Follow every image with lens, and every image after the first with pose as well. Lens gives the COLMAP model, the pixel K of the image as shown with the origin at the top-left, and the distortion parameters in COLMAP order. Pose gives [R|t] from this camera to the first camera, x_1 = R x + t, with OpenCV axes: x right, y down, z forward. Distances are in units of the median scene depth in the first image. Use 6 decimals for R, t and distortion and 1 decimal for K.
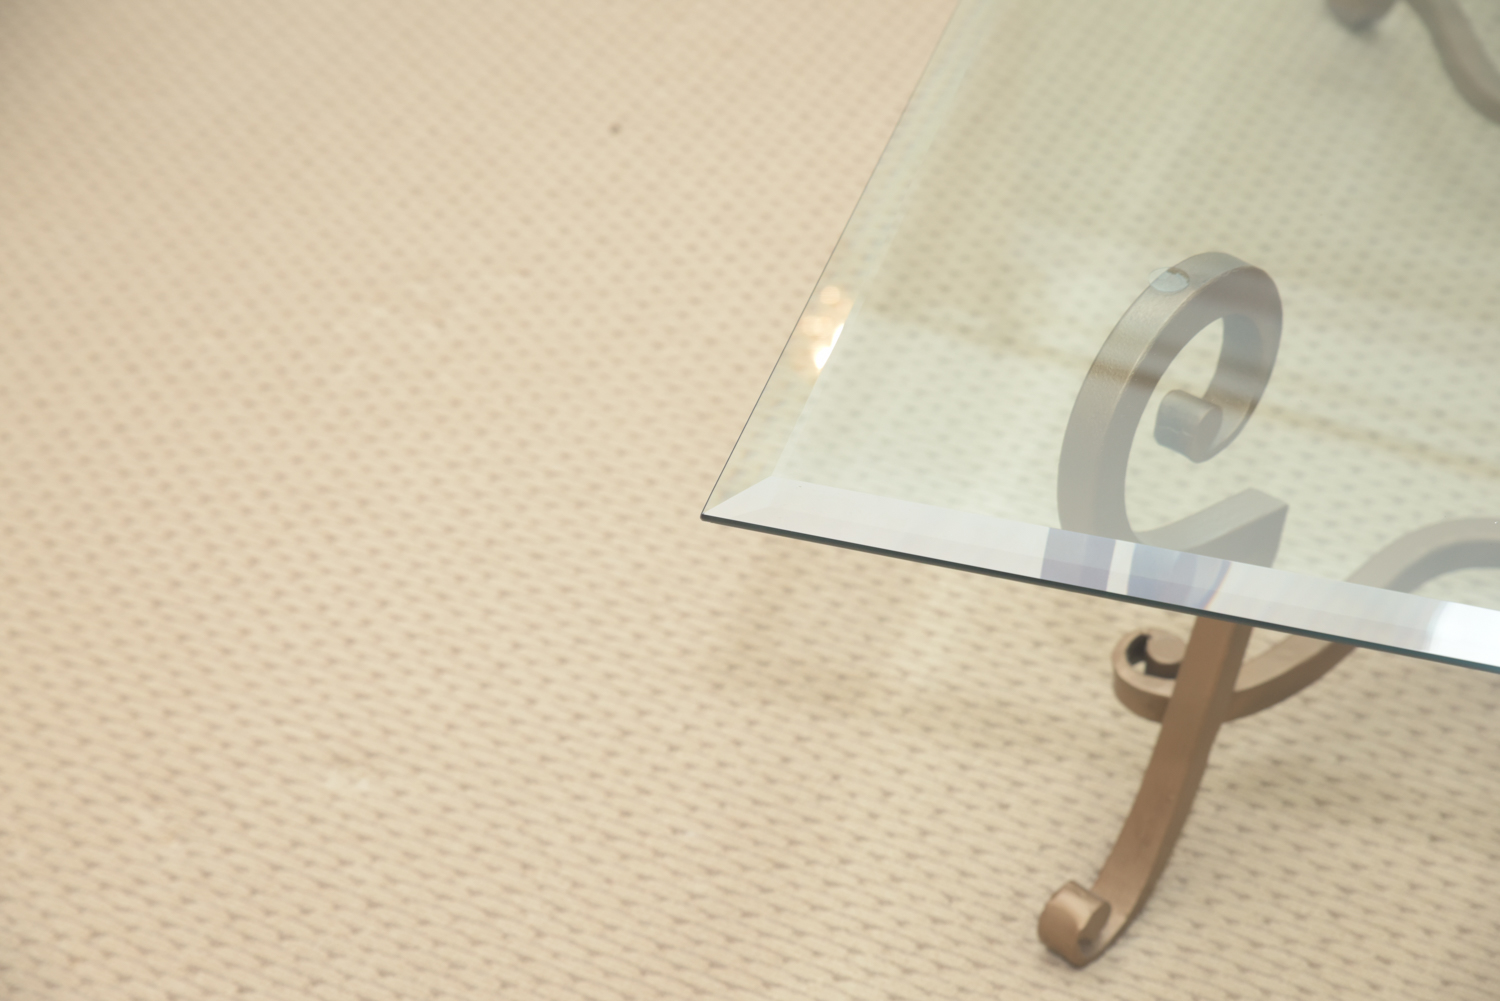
lens RADIAL K [[2897.4, 0, 746.2], [0, 2897.4, 499.0], [0, 0, 1]] dist [0.234277, 0.000000]
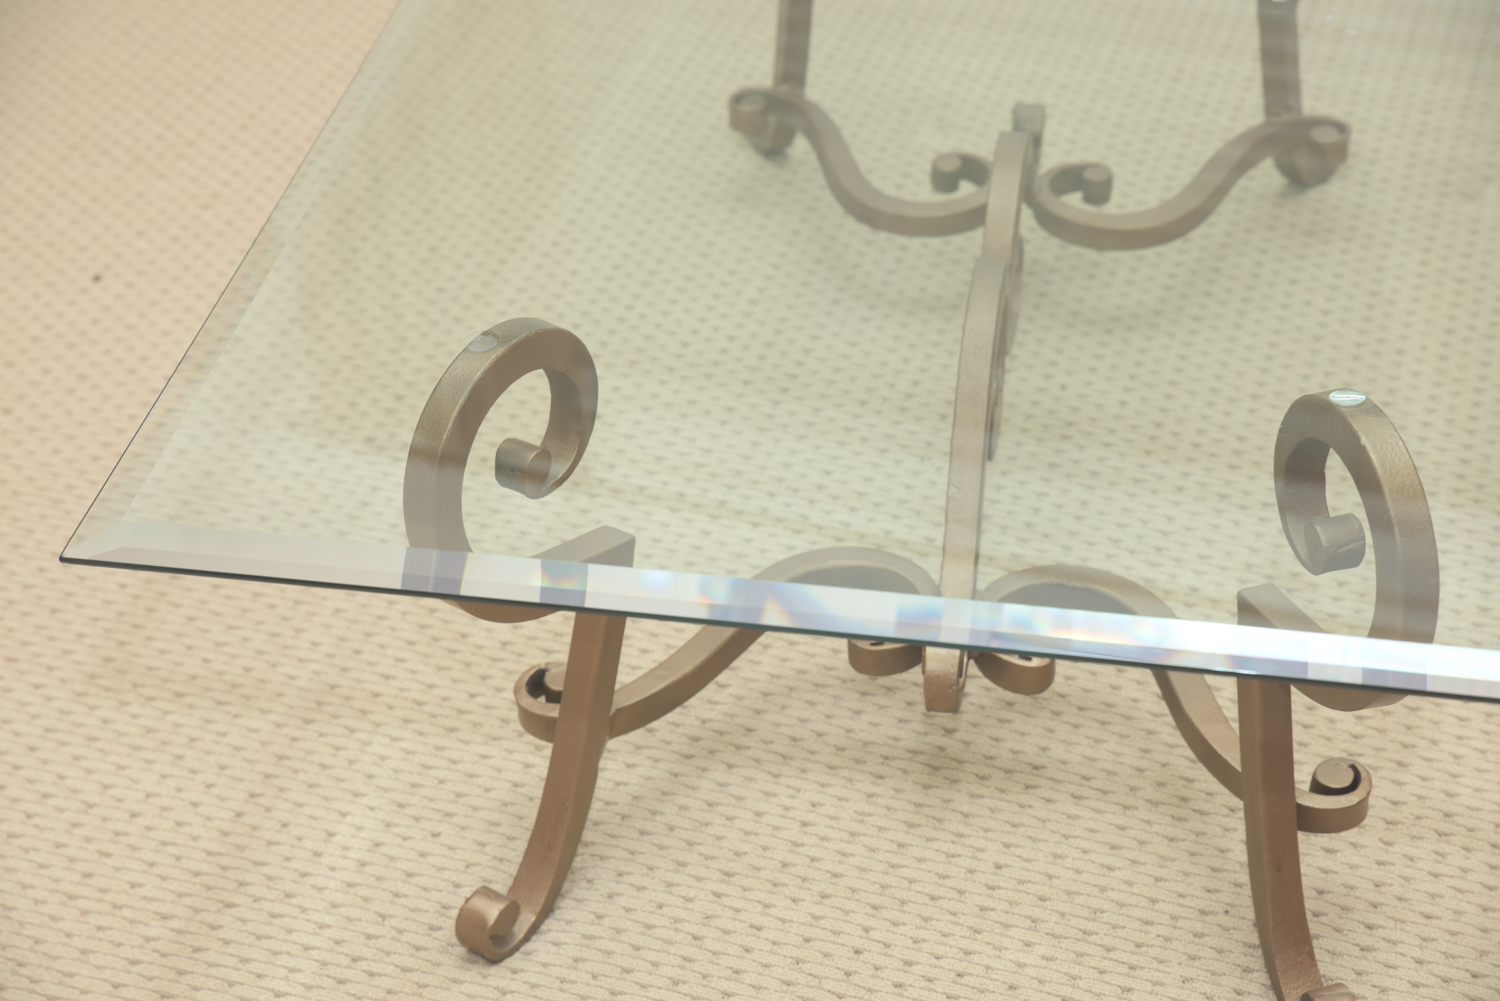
lens RADIAL K [[2897.4, 0, 753.8], [0, 2897.4, 503.4], [0, 0, 1]] dist [0.234277, 0.000000]
pose [[0.990923, -0.074481, 0.111910, 0.094080], [0.081391, 0.994964, -0.058497, 0.054255], [-0.106989, 0.067074, 0.991995, -0.137066]]
